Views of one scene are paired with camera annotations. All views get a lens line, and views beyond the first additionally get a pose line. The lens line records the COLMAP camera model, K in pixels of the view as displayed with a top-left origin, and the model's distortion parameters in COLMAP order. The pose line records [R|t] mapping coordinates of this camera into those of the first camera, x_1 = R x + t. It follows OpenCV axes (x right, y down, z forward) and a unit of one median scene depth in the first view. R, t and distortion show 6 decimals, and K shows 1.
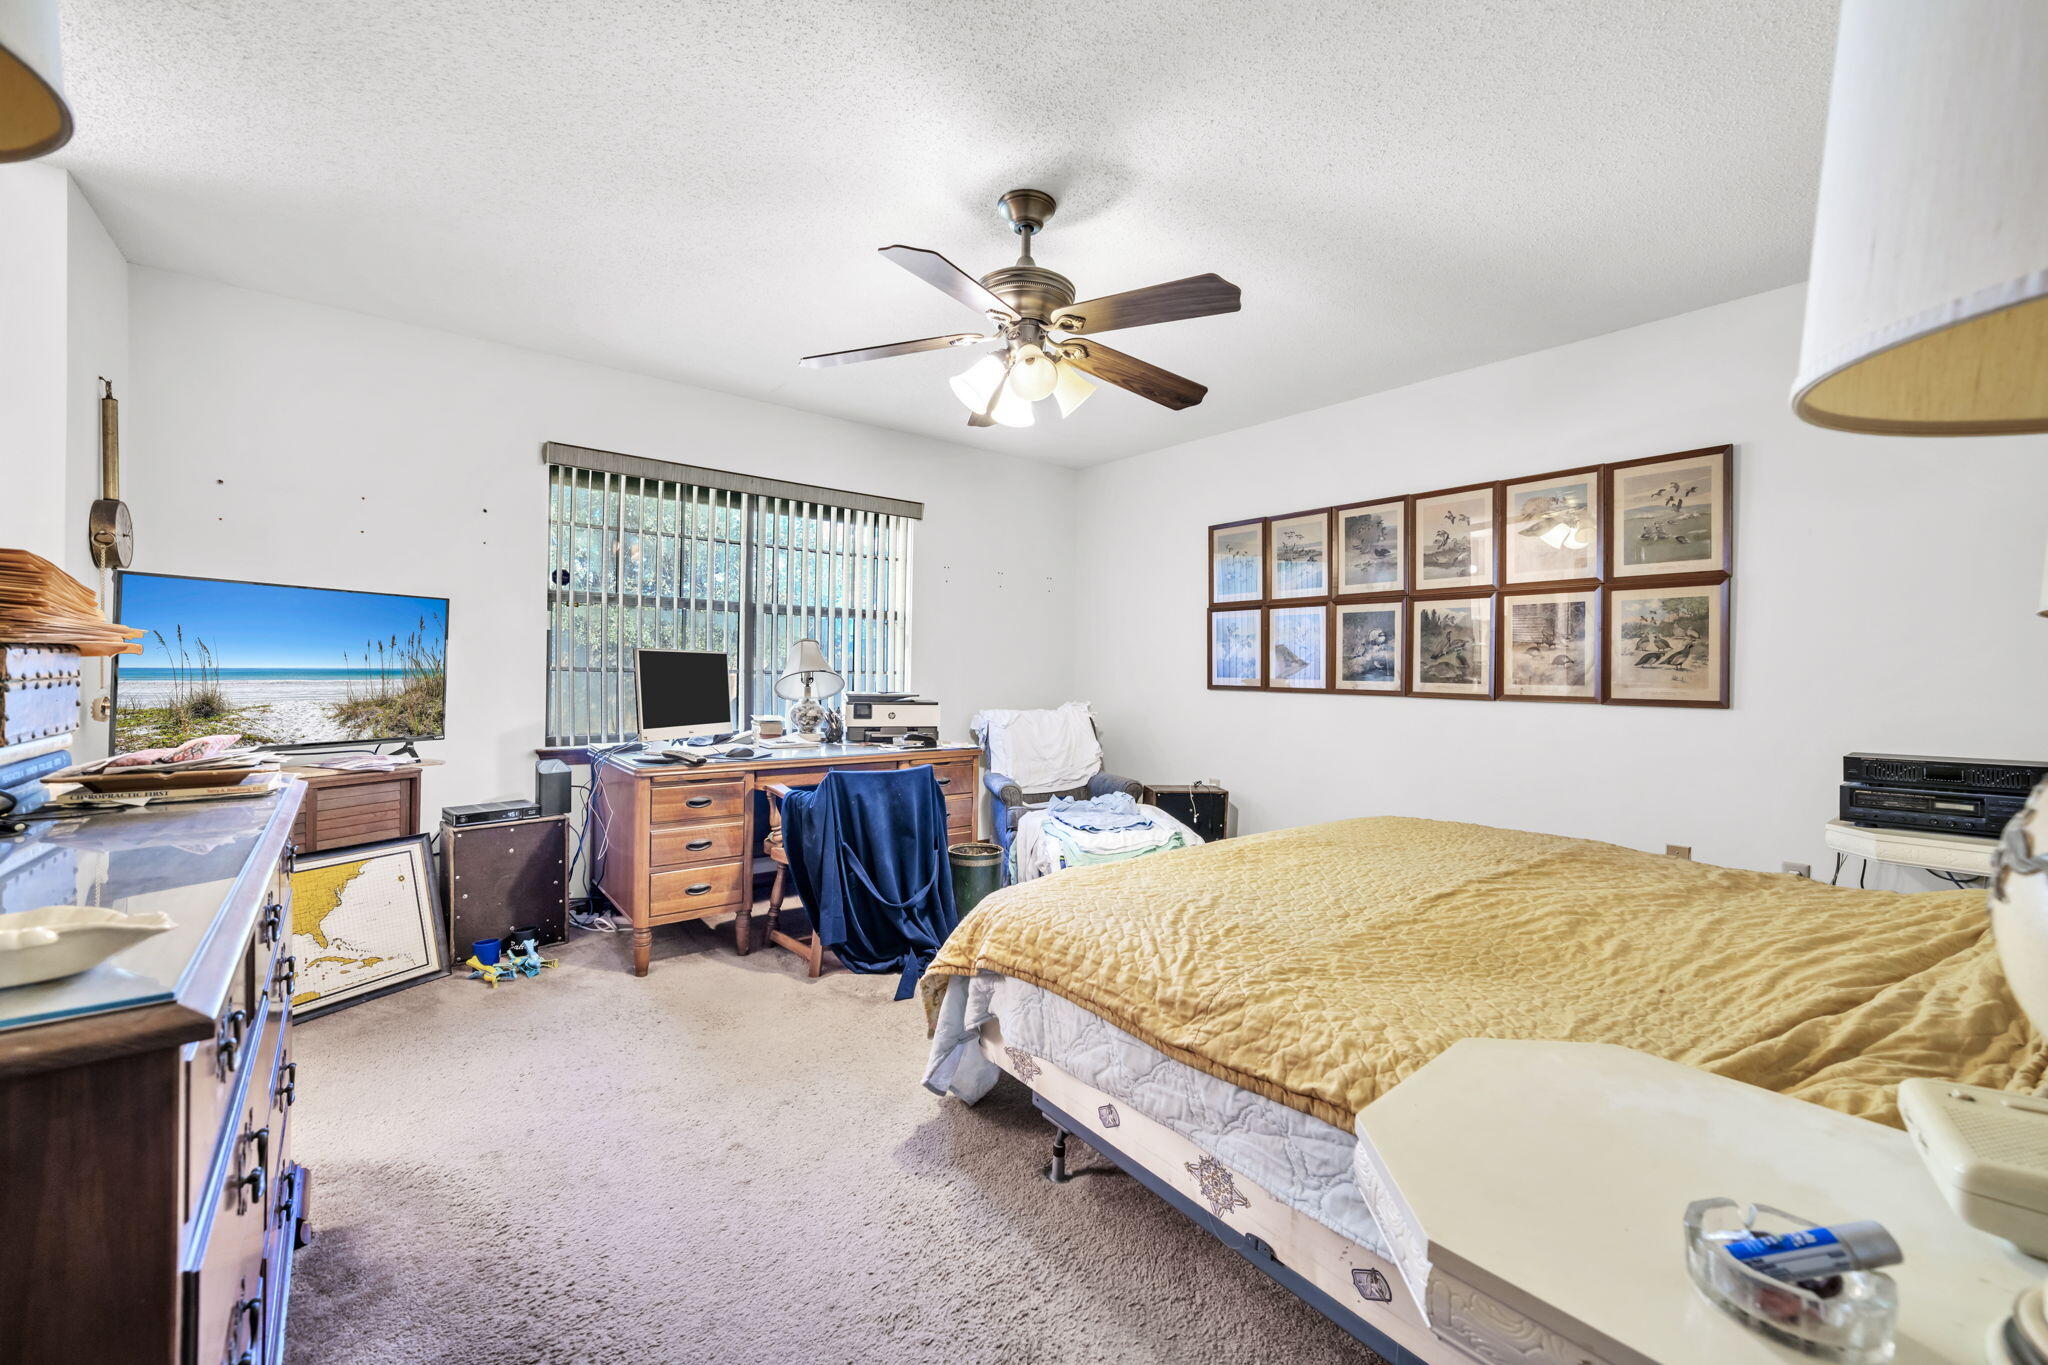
lens RADIAL K [[804.2, 0, 1020.5], [0, 804.2, 674.5], [0, 0, 1]] dist [-0.001226, 0.000147]
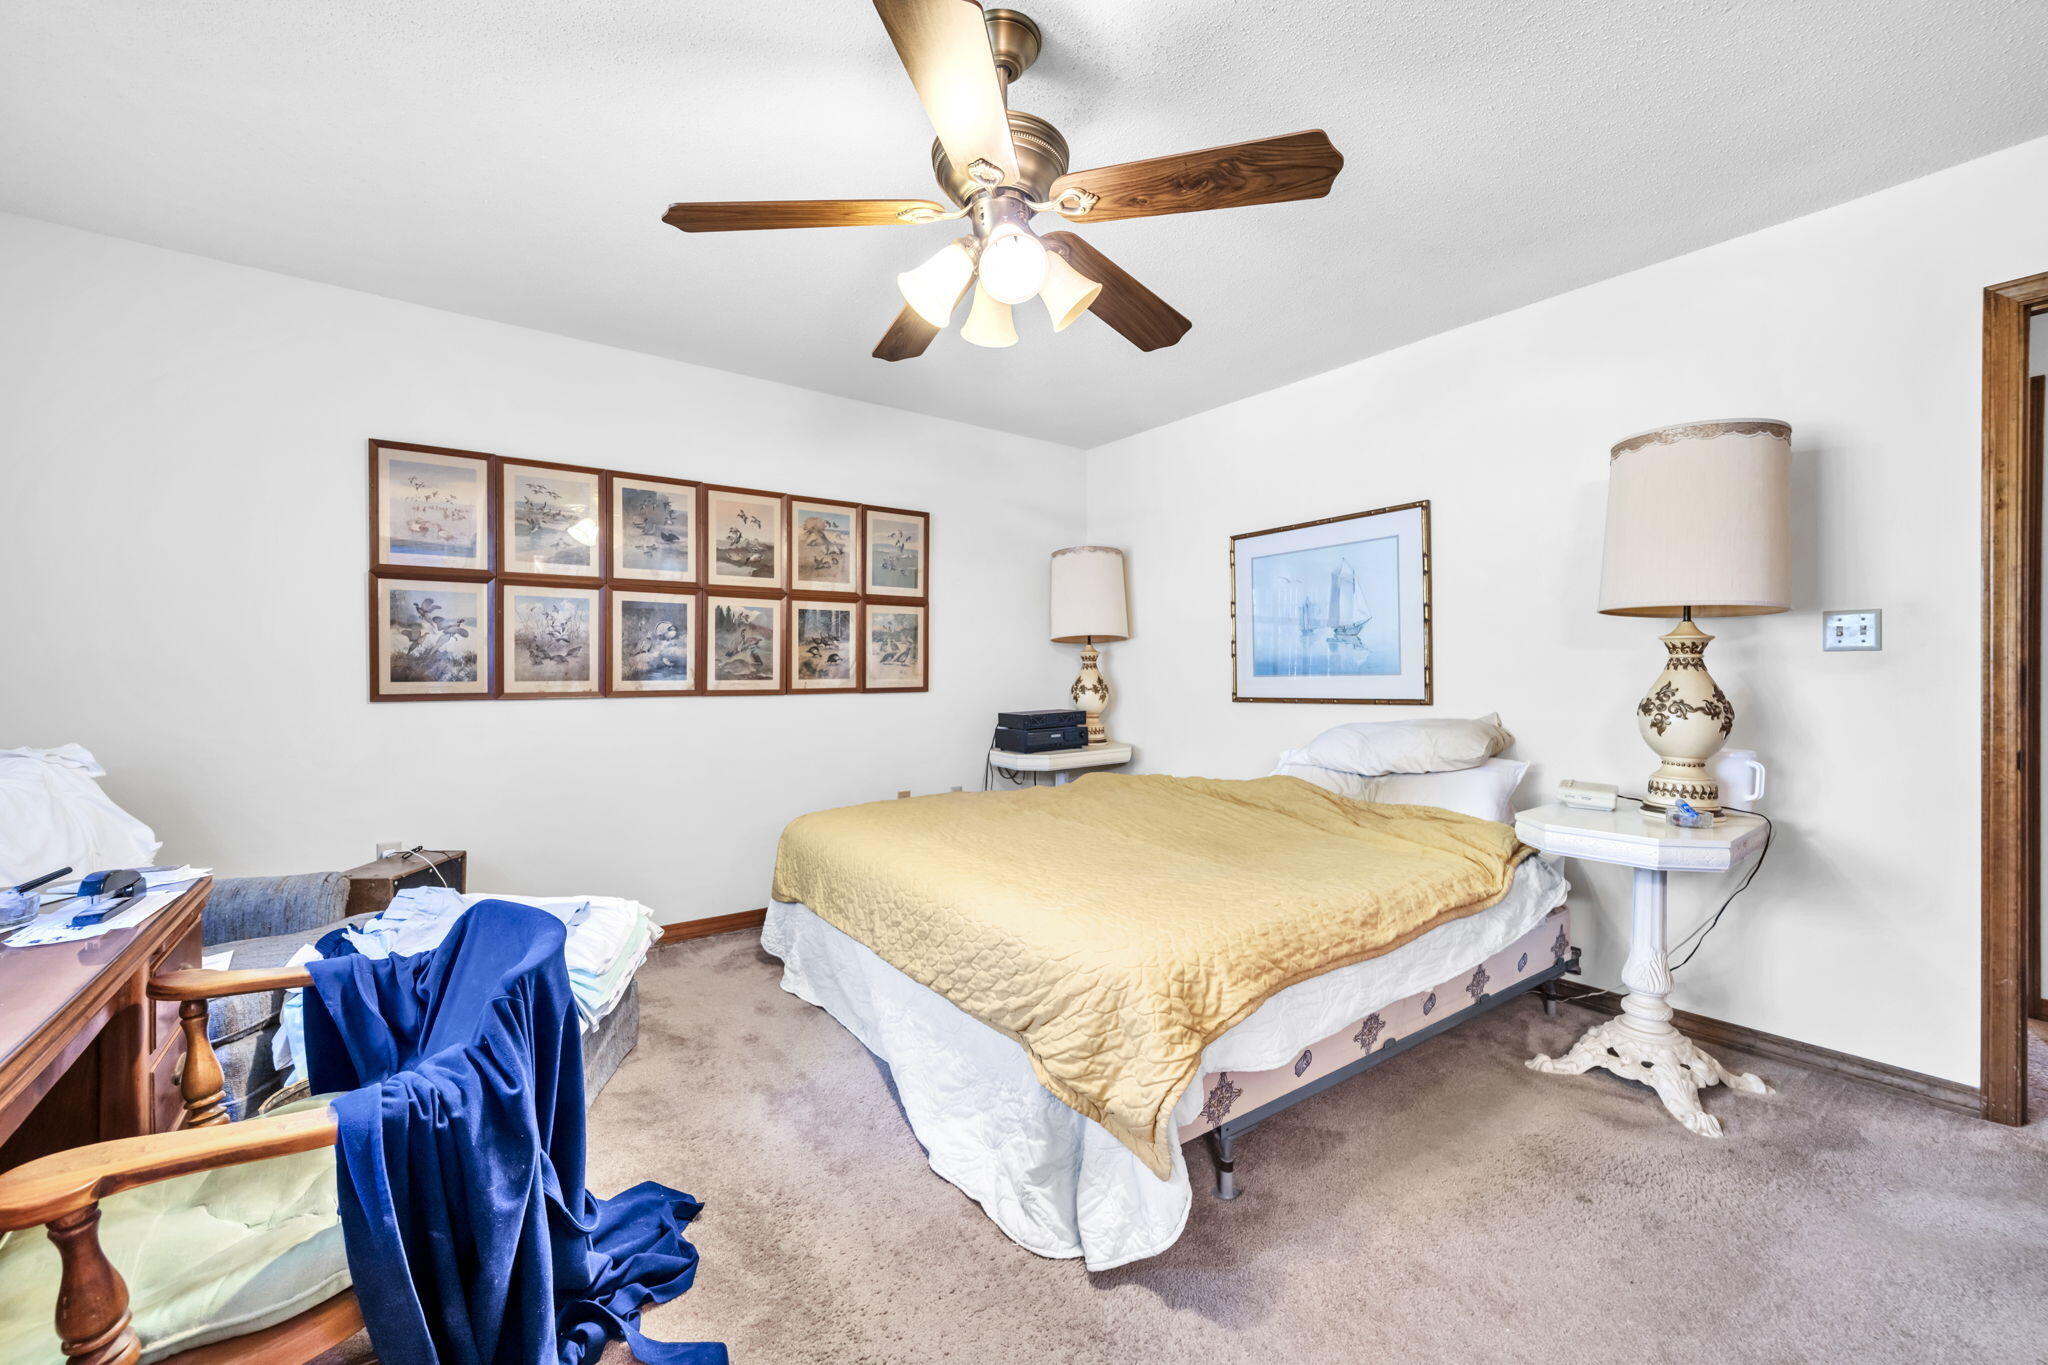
lens RADIAL K [[804.2, 0, 1020.5], [0, 804.2, 674.5], [0, 0, 1]] dist [-0.001226, 0.000147]
pose [[0.040472, -0.021832, 0.998942, -0.456352], [0.008768, 0.999731, 0.021494, -0.014741], [-0.999142, 0.007889, 0.040653, 0.592749]]
